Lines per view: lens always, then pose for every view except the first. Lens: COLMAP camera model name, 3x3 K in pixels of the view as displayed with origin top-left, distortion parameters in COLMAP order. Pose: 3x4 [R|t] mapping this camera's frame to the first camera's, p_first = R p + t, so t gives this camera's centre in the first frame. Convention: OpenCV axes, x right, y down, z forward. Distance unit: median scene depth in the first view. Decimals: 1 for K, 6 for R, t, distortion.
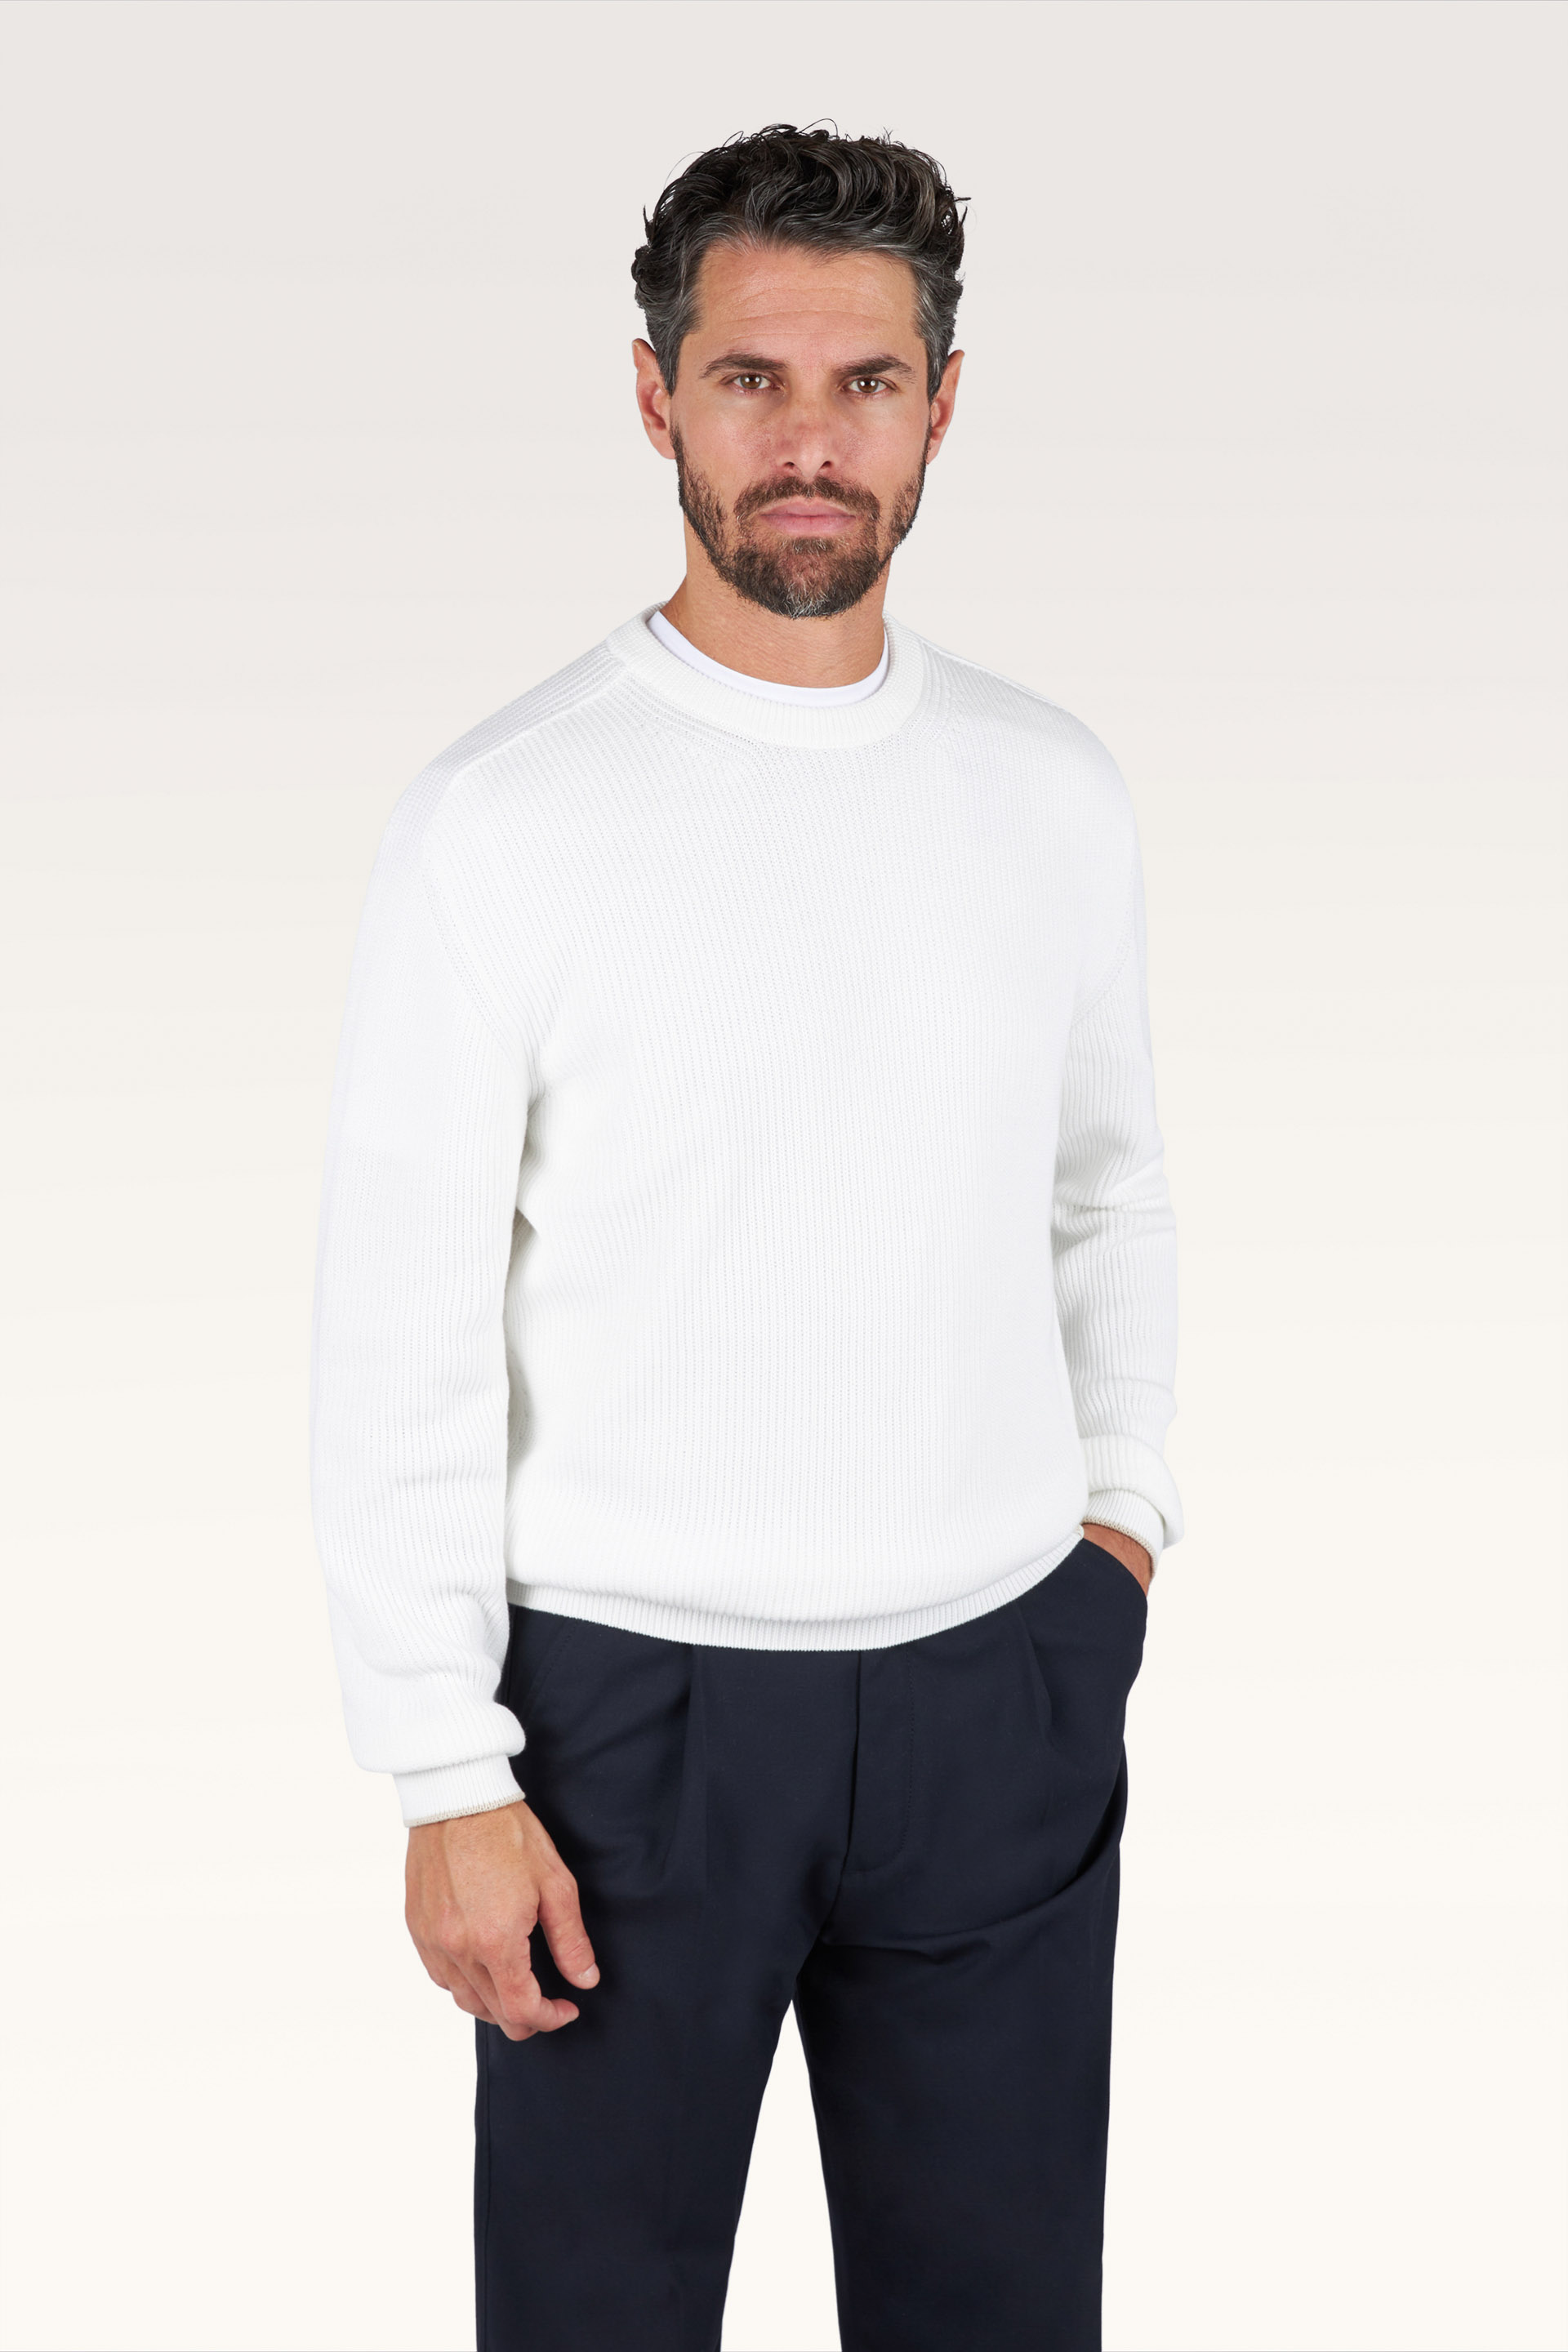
lens RADIAL K [[3602.1, 0, 786.2], [0, 3602.1, 1177.4], [0, 0, 1]] dist [-0.056431, 0.000000]
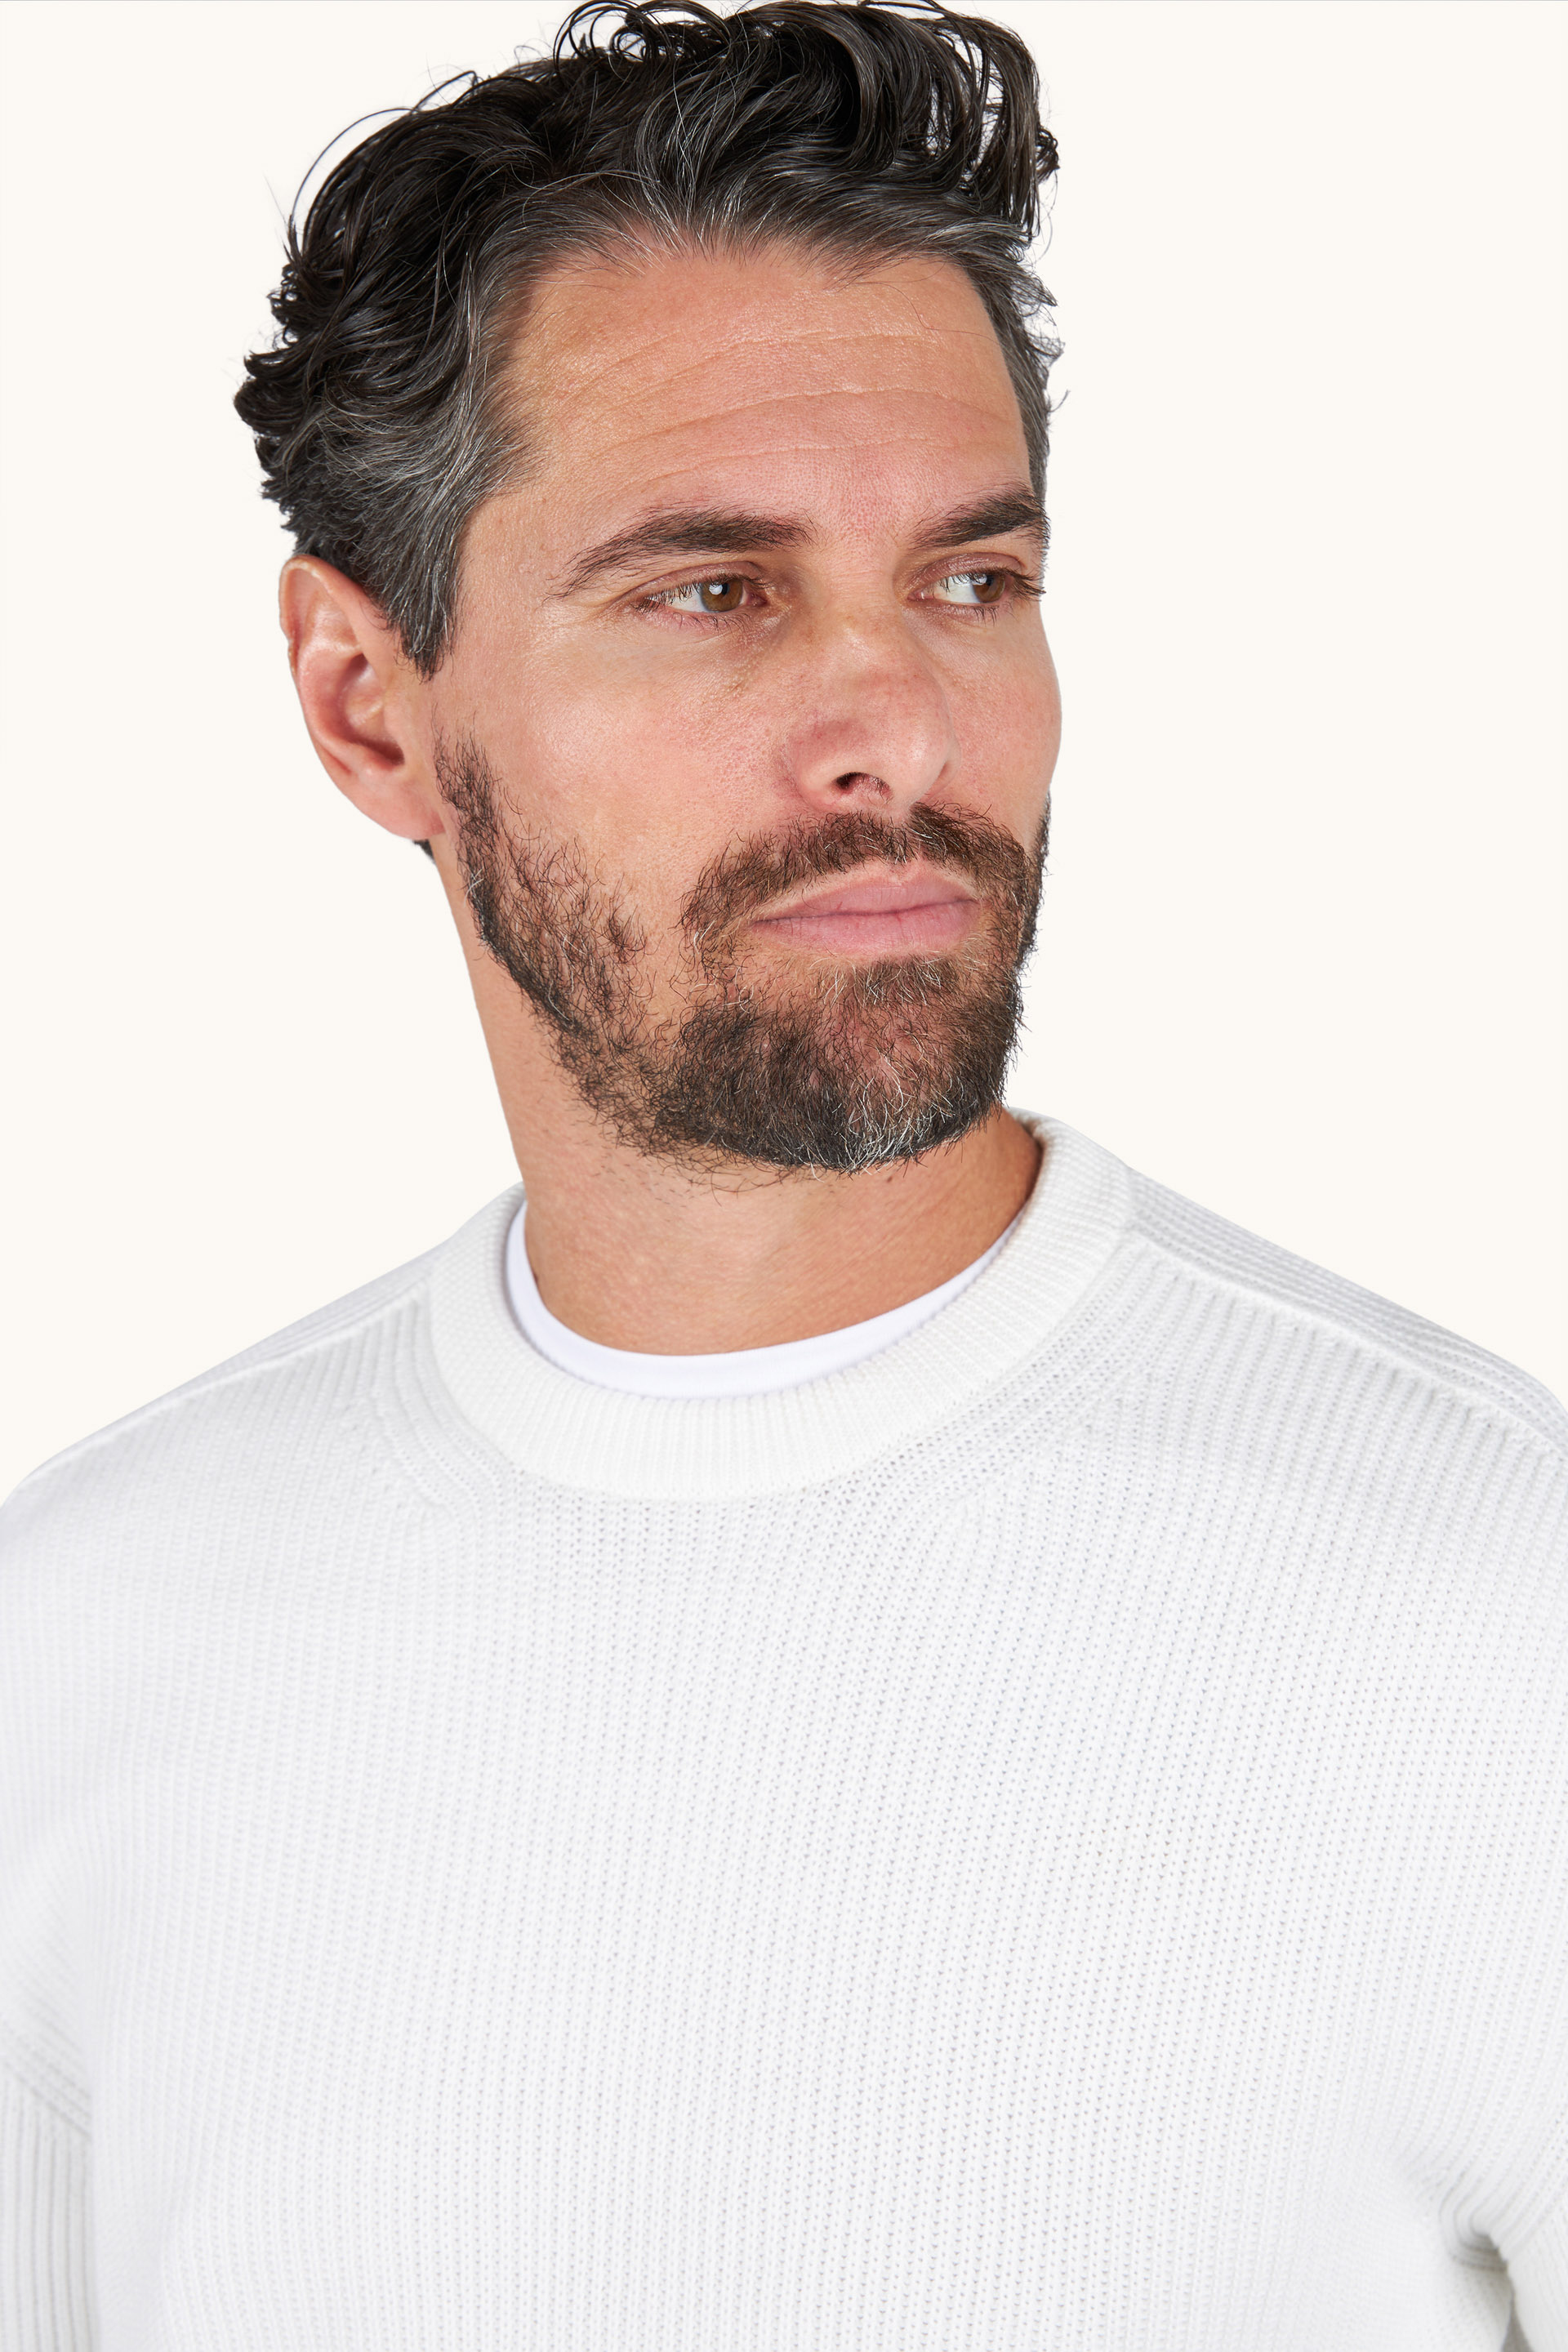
lens RADIAL K [[3602.1, 0, 787.6], [0, 3602.1, 1185.8], [0, 0, 1]] dist [-0.056431, 0.000000]
pose [[0.933800, -0.133029, 0.332146, -0.138393], [0.184777, 0.974239, -0.129288, -0.105192], [-0.306391, 0.182102, 0.934325, 0.638701]]
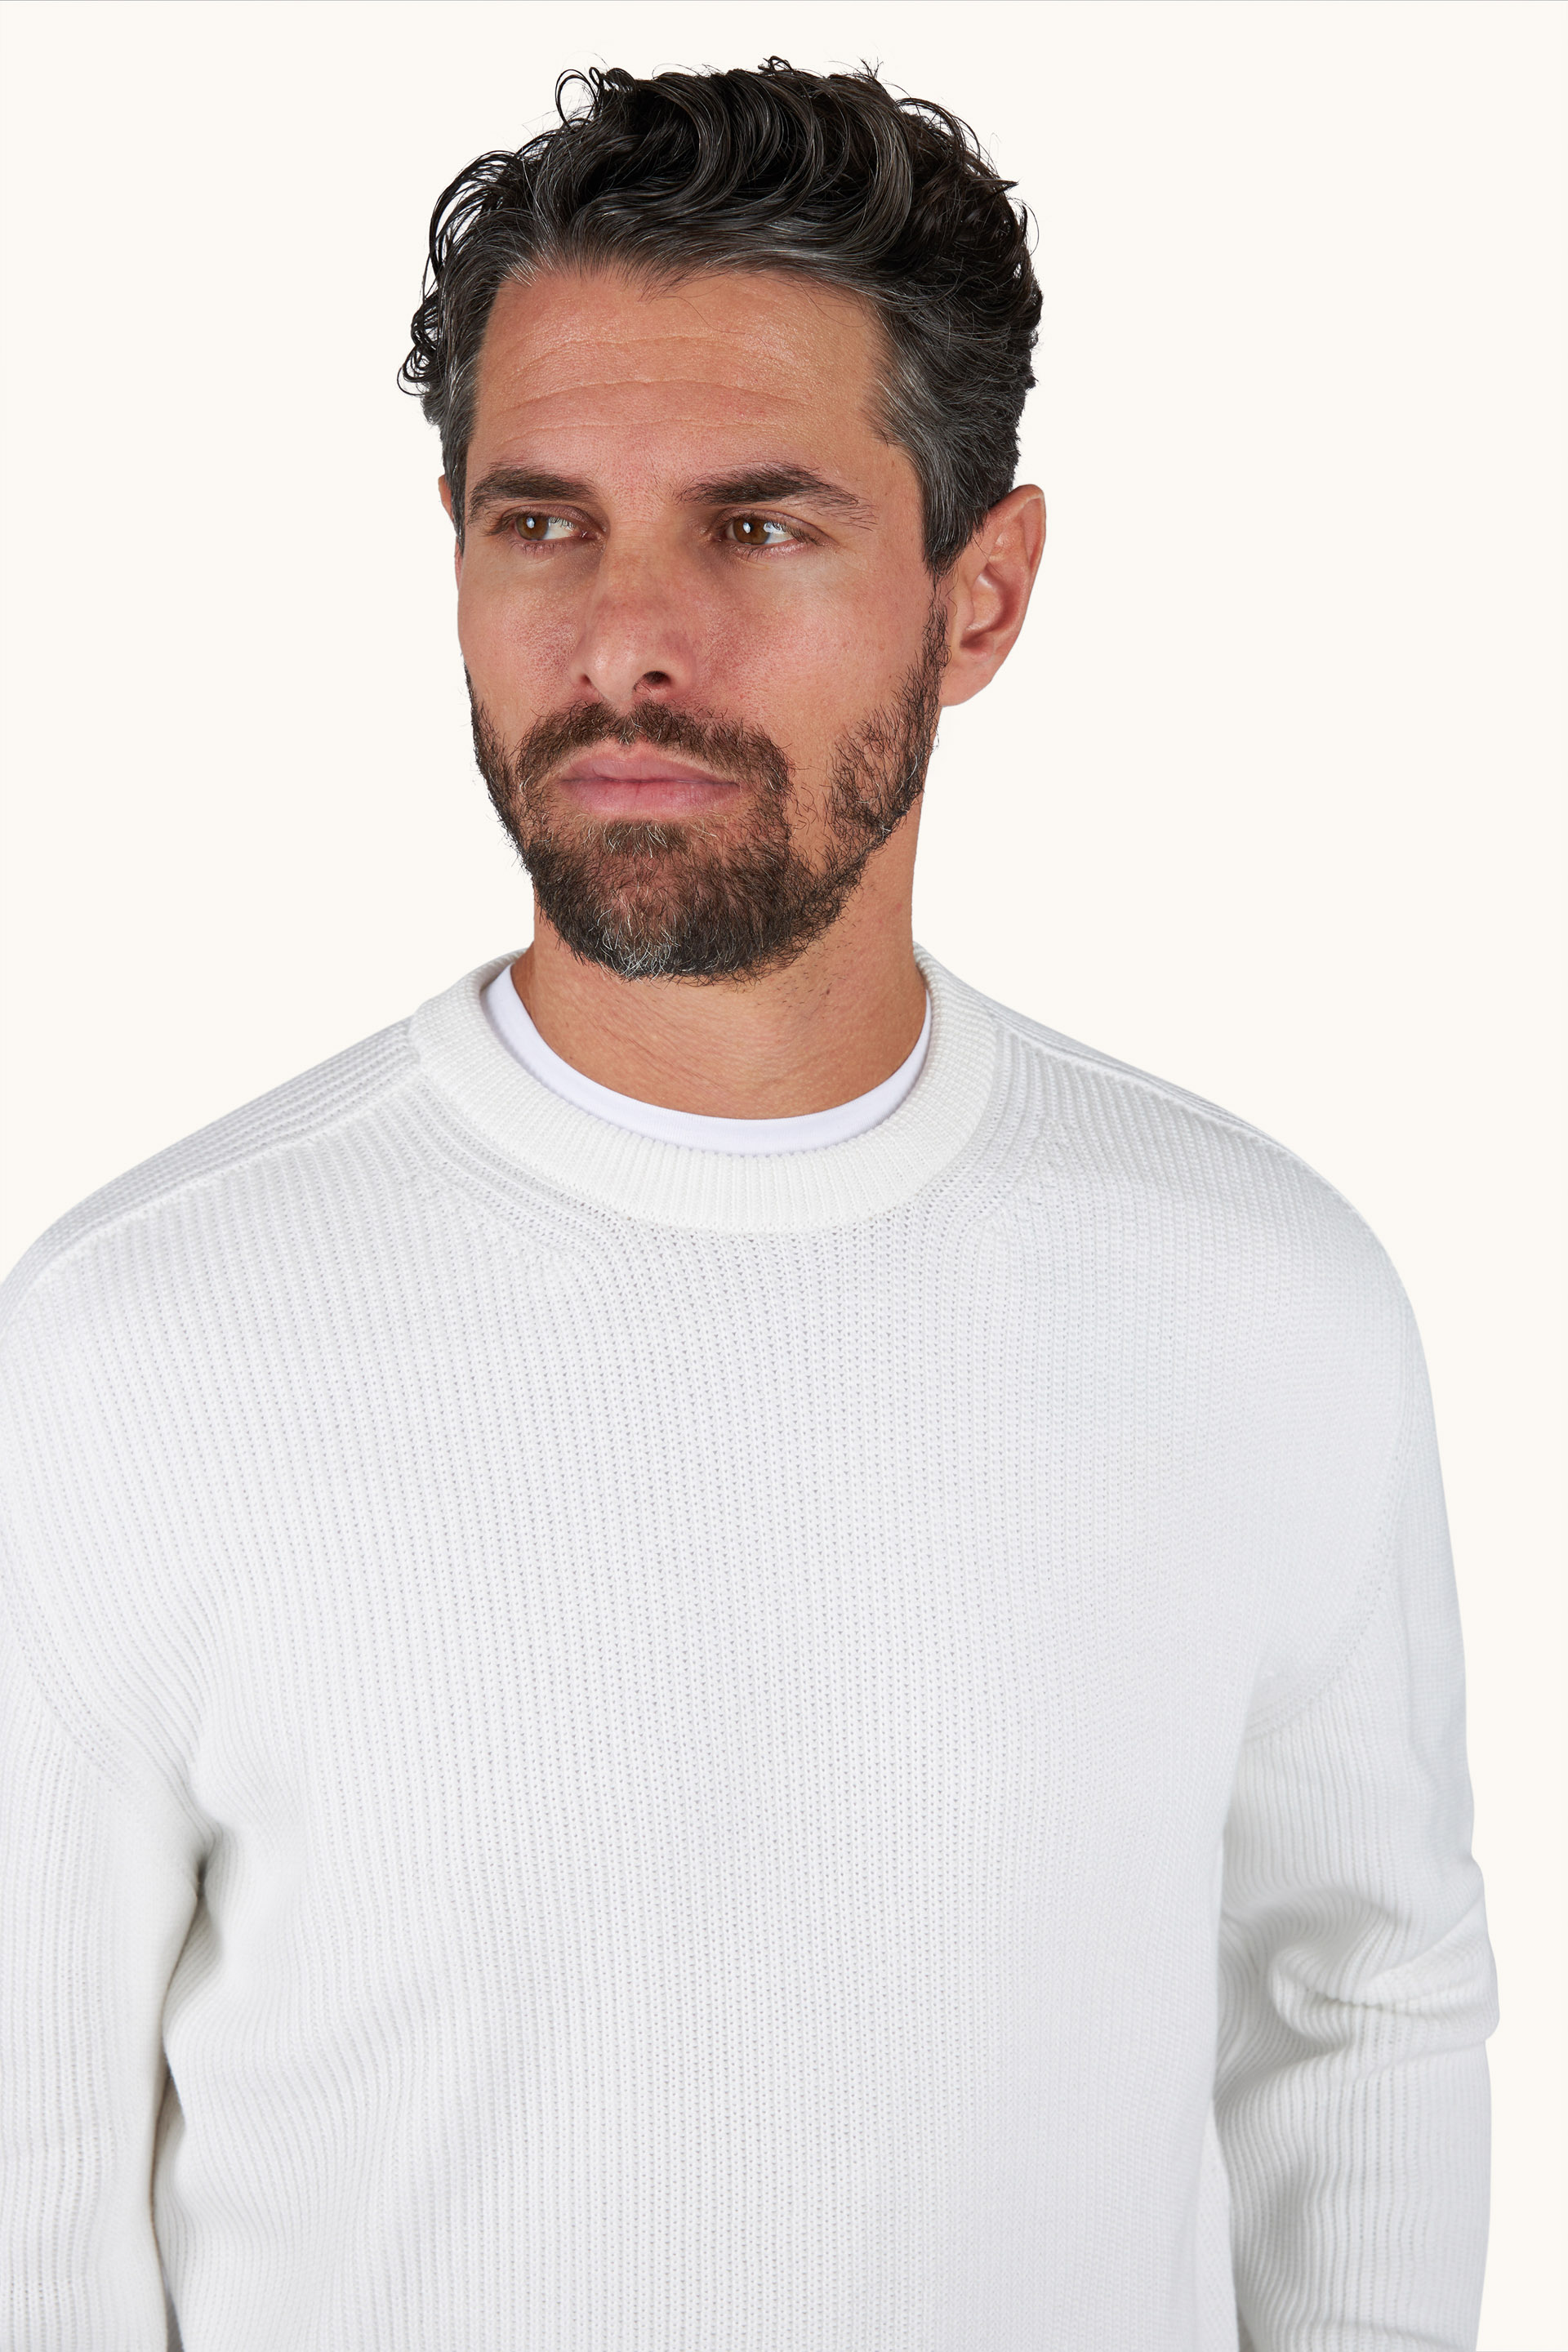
lens RADIAL K [[3602.1, 0, 785.2], [0, 3602.1, 1162.3], [0, 0, 1]] dist [-0.056431, 0.000000]
pose [[0.951737, 0.034383, -0.304981, 0.183835], [-0.072677, 0.990690, -0.115112, -0.072444], [0.298184, 0.131721, 0.945376, 0.527158]]
